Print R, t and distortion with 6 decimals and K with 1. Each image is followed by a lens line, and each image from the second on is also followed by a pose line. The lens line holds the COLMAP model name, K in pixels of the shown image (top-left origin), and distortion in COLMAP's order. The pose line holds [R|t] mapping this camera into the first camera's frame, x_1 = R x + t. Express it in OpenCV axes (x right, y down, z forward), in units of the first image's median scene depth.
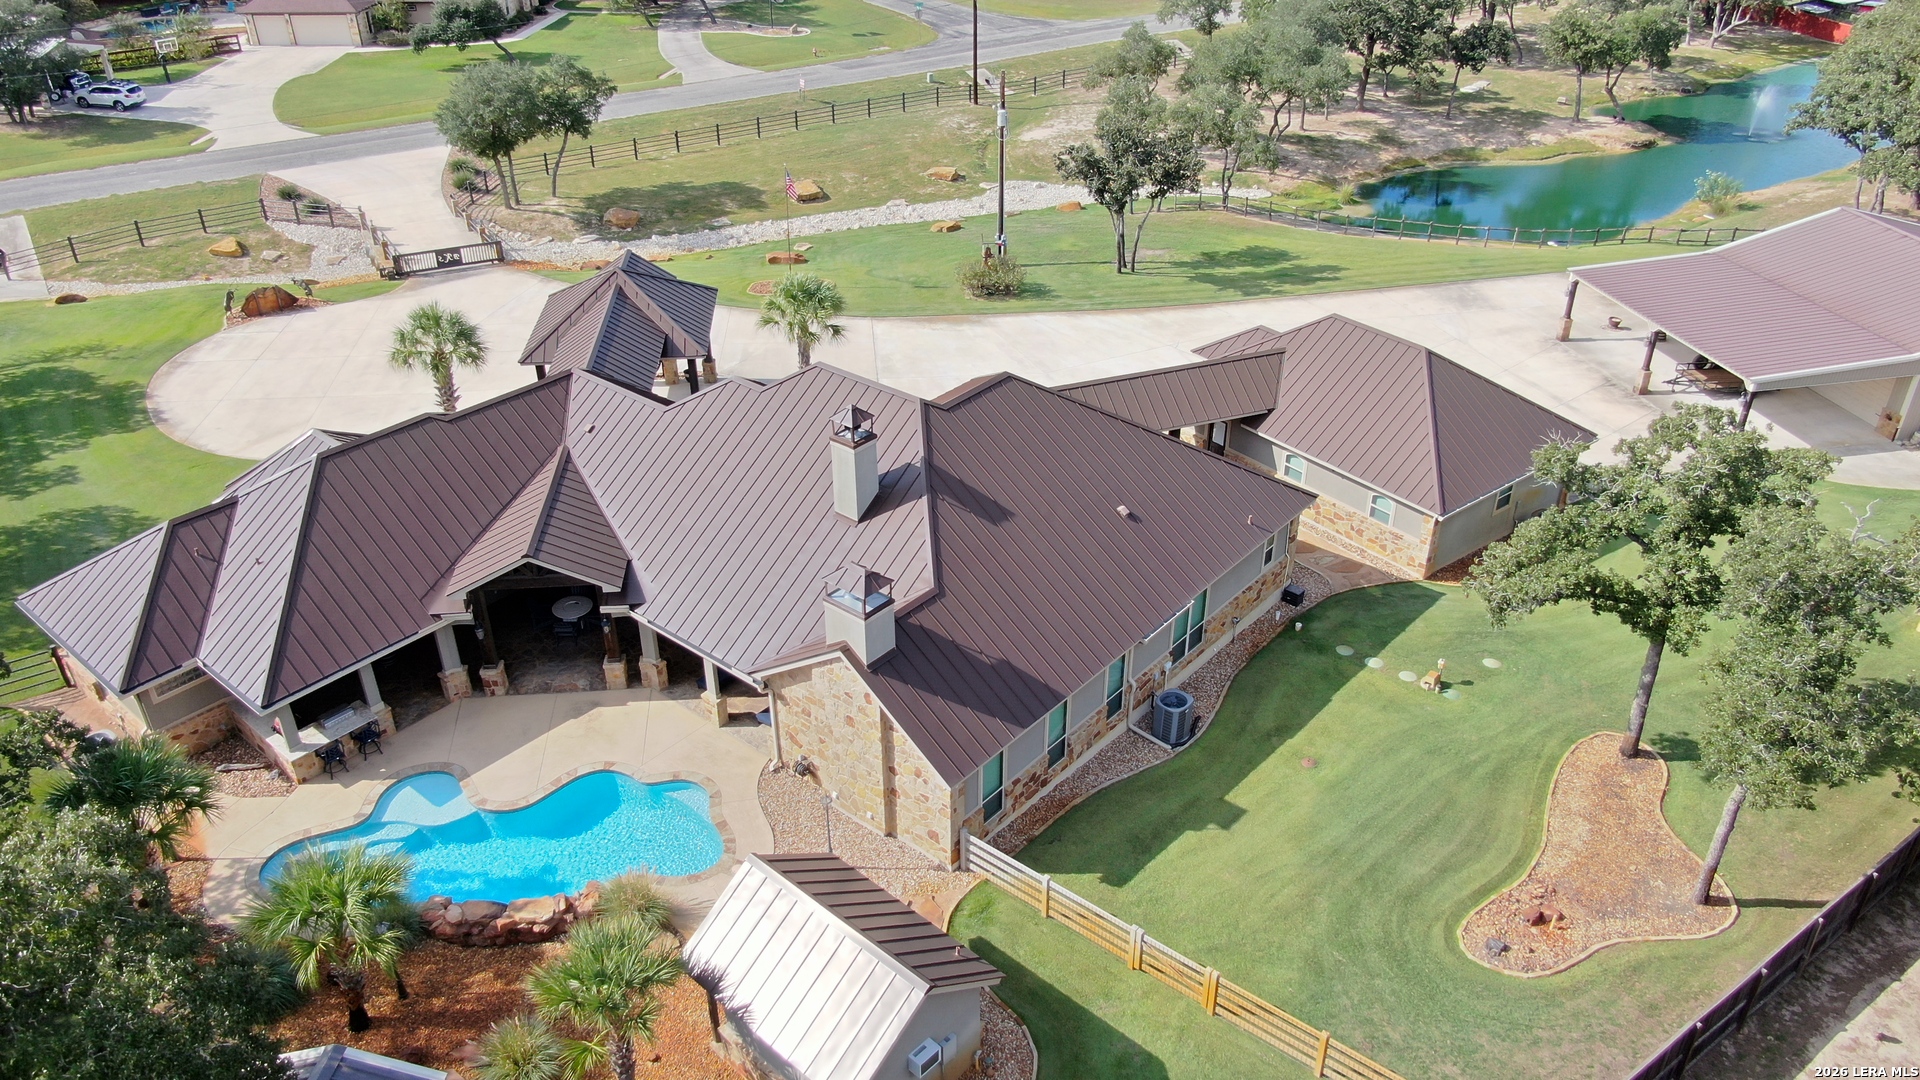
lens RADIAL K [[1386.9, 0, 960.0], [0, 1386.9, 540.0], [0, 0, 1]] dist [-0.015206, 0.004366]
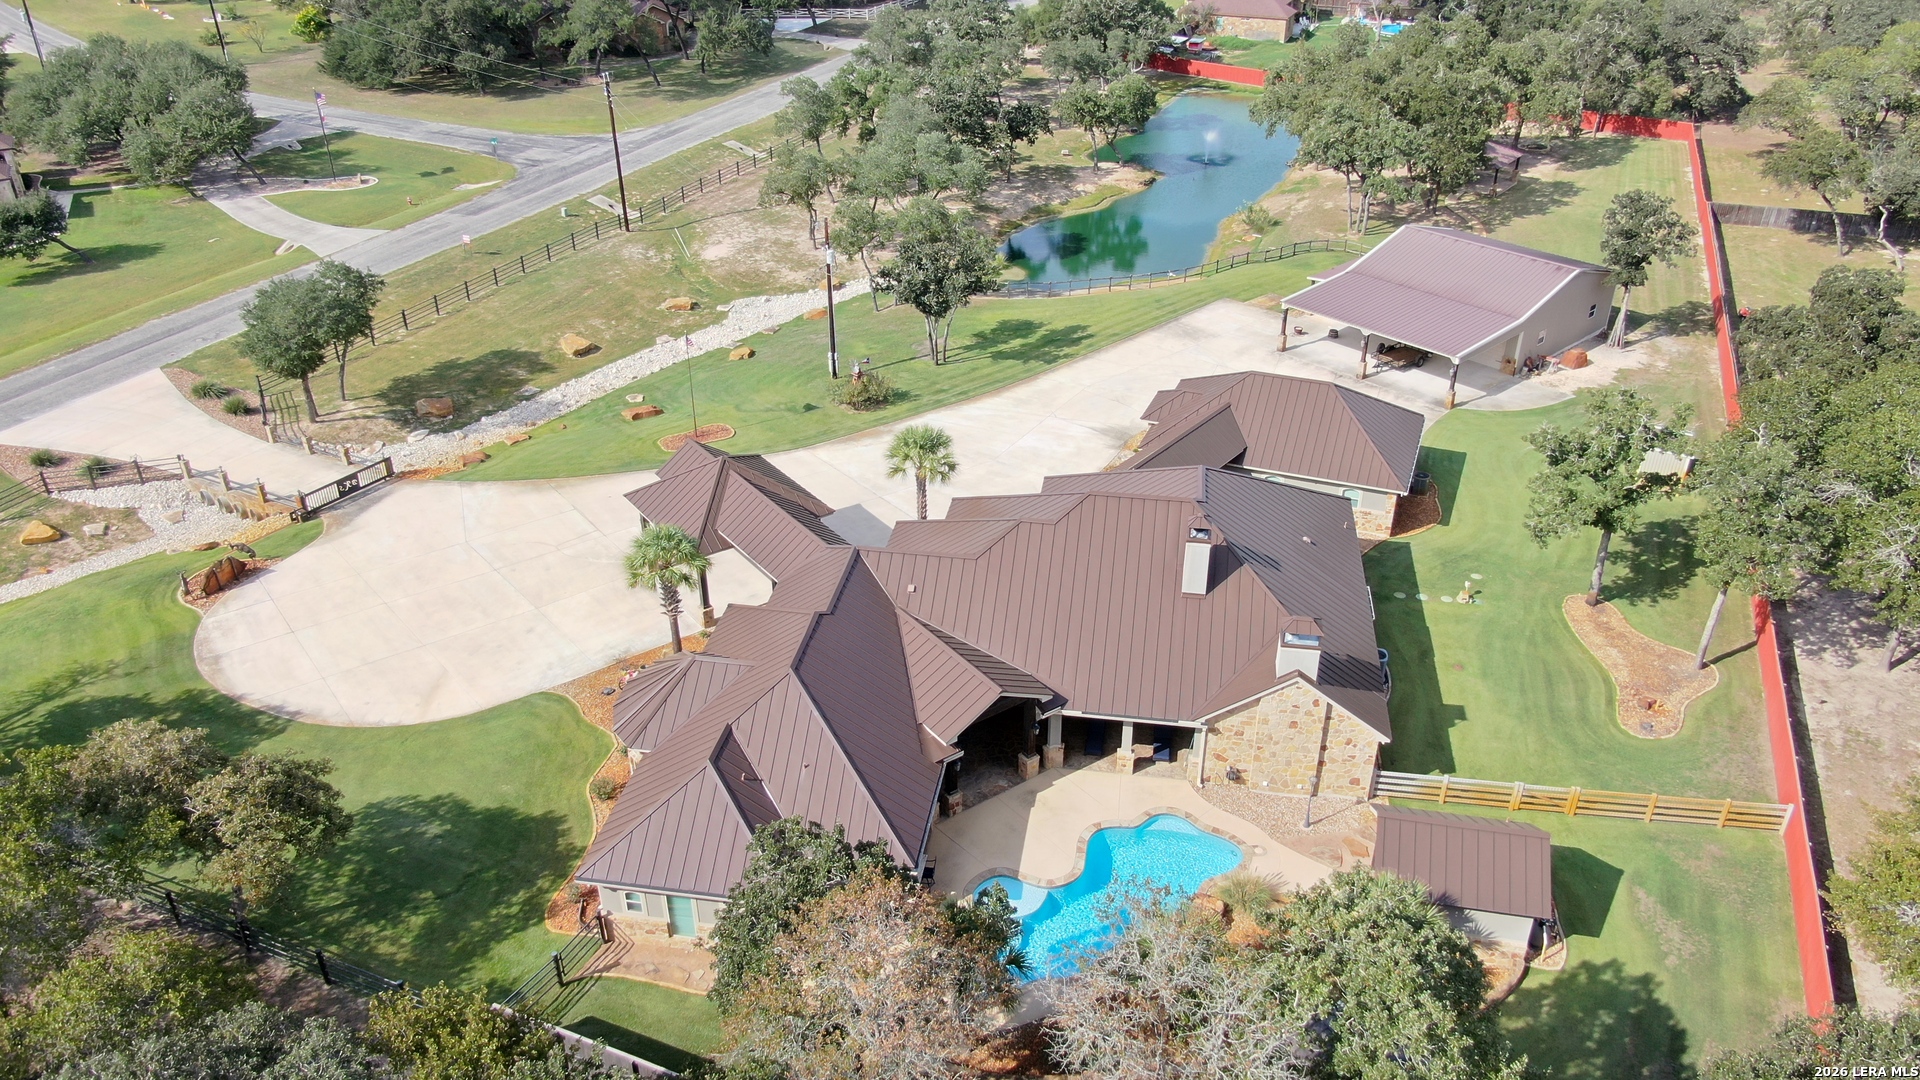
lens RADIAL K [[1386.9, 0, 960.0], [0, 1386.9, 540.0], [0, 0, 1]] dist [-0.015206, 0.004366]
pose [[0.858089, -0.254454, 0.446023, -0.447266], [0.262803, 0.963834, 0.044265, -0.096284], [-0.441156, 0.079233, 0.893926, -0.068328]]
